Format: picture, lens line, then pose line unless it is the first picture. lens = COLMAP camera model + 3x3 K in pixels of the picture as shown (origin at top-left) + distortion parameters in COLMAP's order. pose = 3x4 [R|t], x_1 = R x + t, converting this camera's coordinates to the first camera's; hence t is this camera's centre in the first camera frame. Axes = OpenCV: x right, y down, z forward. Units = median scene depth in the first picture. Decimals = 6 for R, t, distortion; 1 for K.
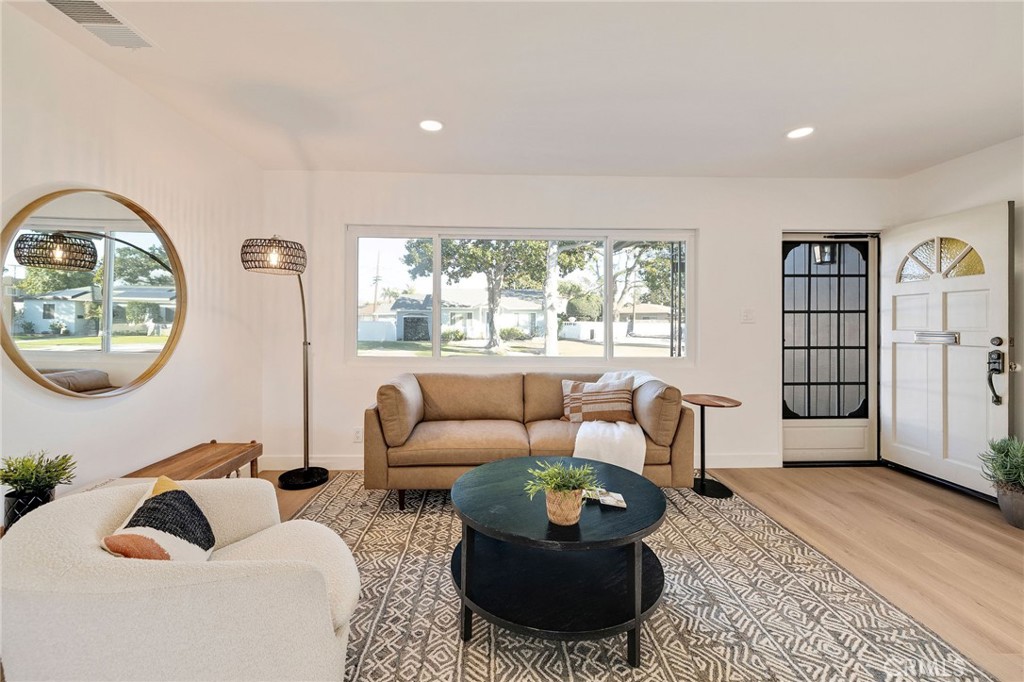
lens RADIAL K [[434.3, 0, 515.0], [0, 434.3, 322.8], [0, 0, 1]] dist [0.000217, 0.000135]
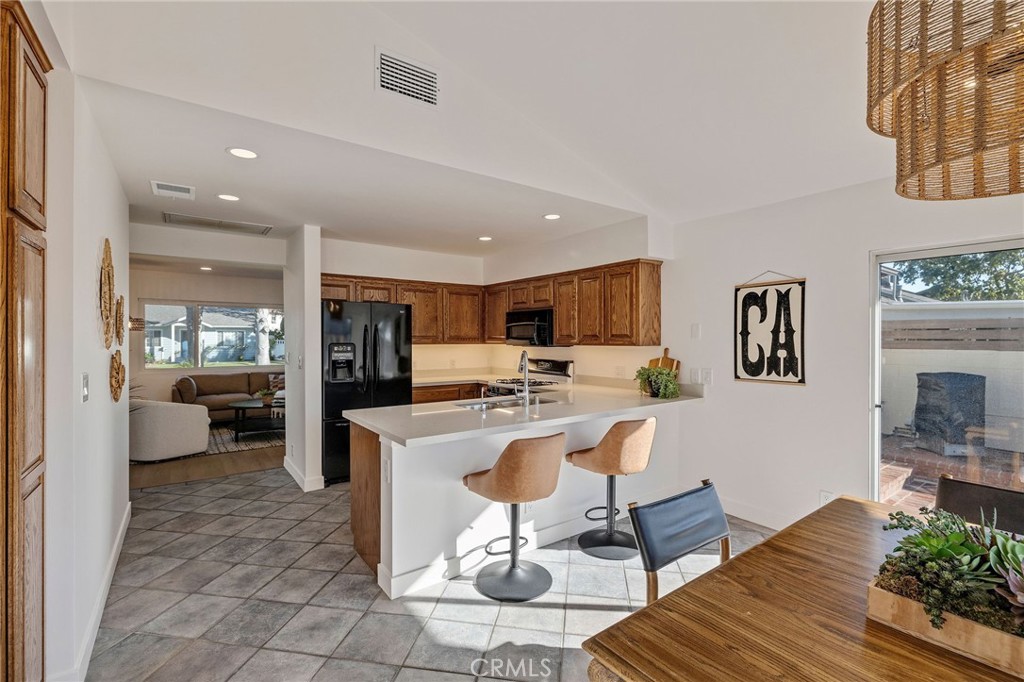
lens RADIAL K [[451.0, 0, 512.0], [0, 451.0, 341.0], [0, 0, 1]] dist [-0.001463, 0.000282]
pose [[0.831668, -0.006090, 0.555240, -0.142392], [0.003189, 0.999976, 0.006191, -0.055449], [-0.555264, -0.003378, 0.831667, -1.674678]]
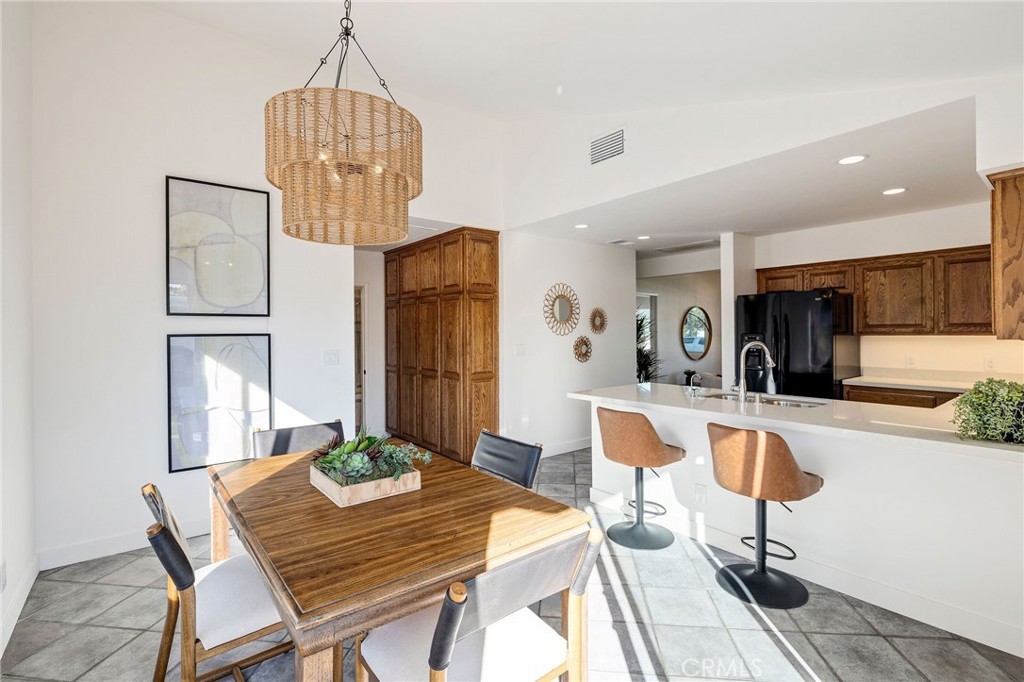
lens RADIAL K [[472.6, 0, 515.8], [0, 472.6, 333.0], [0, 0, 1]] dist [-0.001581, 0.000228]
pose [[0.595060, -0.005419, -0.803663, 0.948997], [0.006241, 0.999978, -0.002123, -0.044528], [0.803657, -0.003752, 0.595081, -1.800840]]
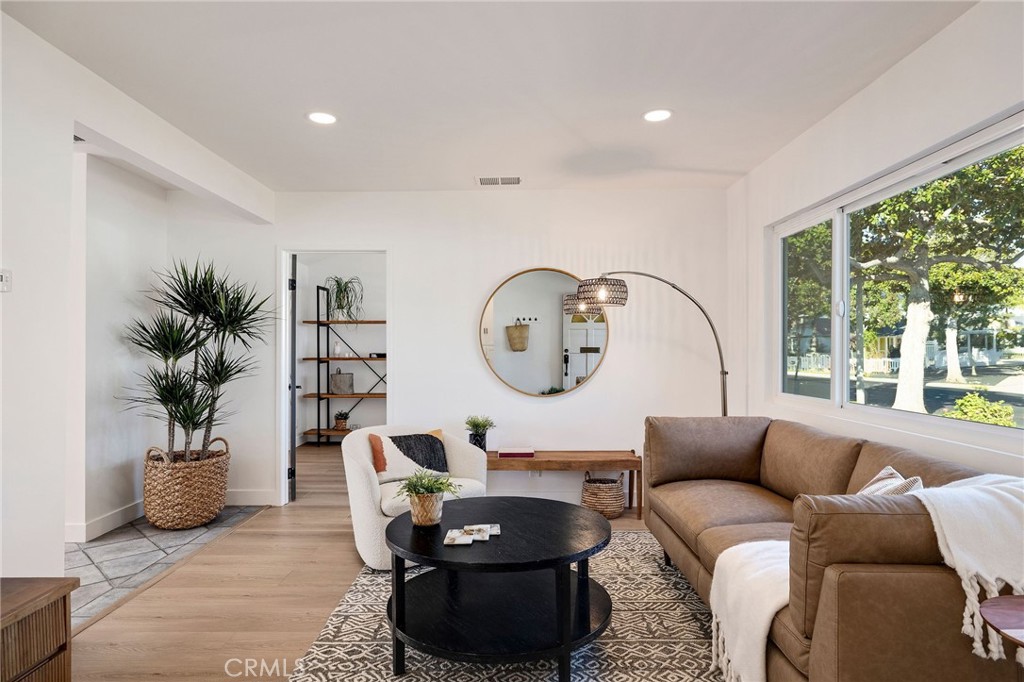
lens RADIAL K [[593.1, 0, 516.1], [0, 593.1, 346.9], [0, 0, 1]] dist [0.000968, 0.001529]
pose [[-0.033710, -0.014074, -0.999333, 0.799635], [0.001355, 0.999899, -0.014128, 0.010855], [0.999431, -0.001830, -0.033687, 0.633184]]
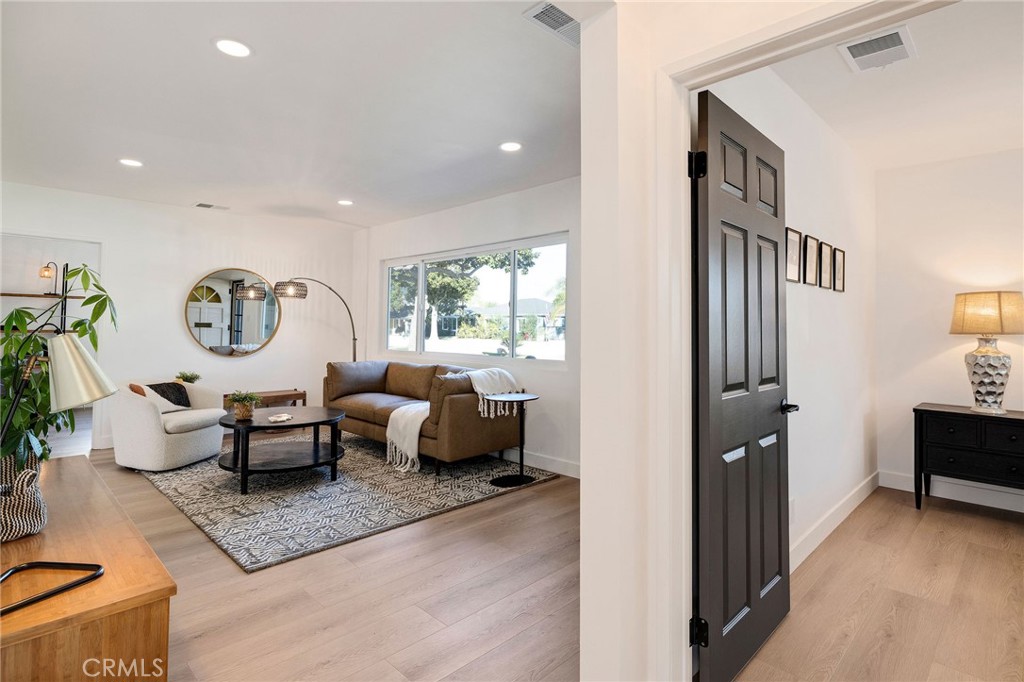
lens RADIAL K [[519.0, 0, 512.0], [0, 519.0, 341.0], [0, 0, 1]] dist [0.000263, 0.001564]
pose [[0.684557, 0.015753, -0.728789, 1.338586], [-0.006118, 0.999855, 0.015866, 0.020736], [0.728934, -0.006402, 0.684554, 0.129203]]
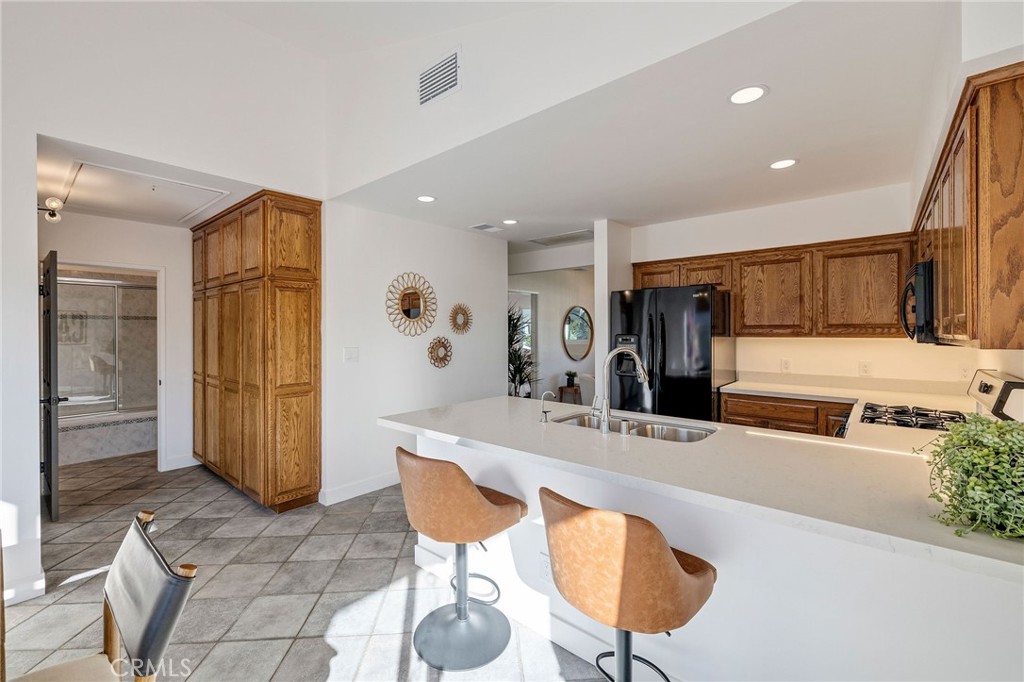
lens RADIAL K [[431.1, 0, 512.1], [0, 431.1, 332.2], [0, 0, 1]] dist [0.001601, -0.000017]
pose [[0.732649, -0.002428, -0.680602, 0.772894], [0.002406, 0.999997, -0.000977, -0.047274], [0.680602, -0.000921, 0.732652, -1.399535]]
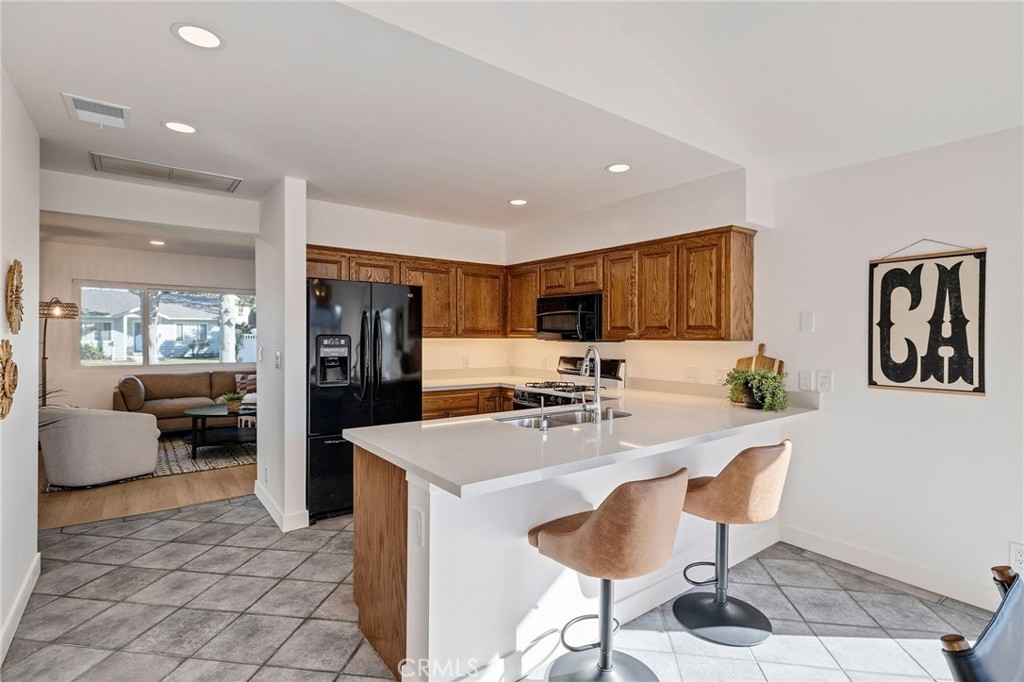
lens RADIAL K [[489.9, 0, 513.3], [0, 489.9, 338.0], [0, 0, 1]] dist [-0.000607, 0.000628]
pose [[0.819144, -0.000798, 0.573587, -0.120955], [-0.003768, 0.999970, 0.006771, -0.044228], [-0.573575, -0.007708, 0.819117, -1.421656]]
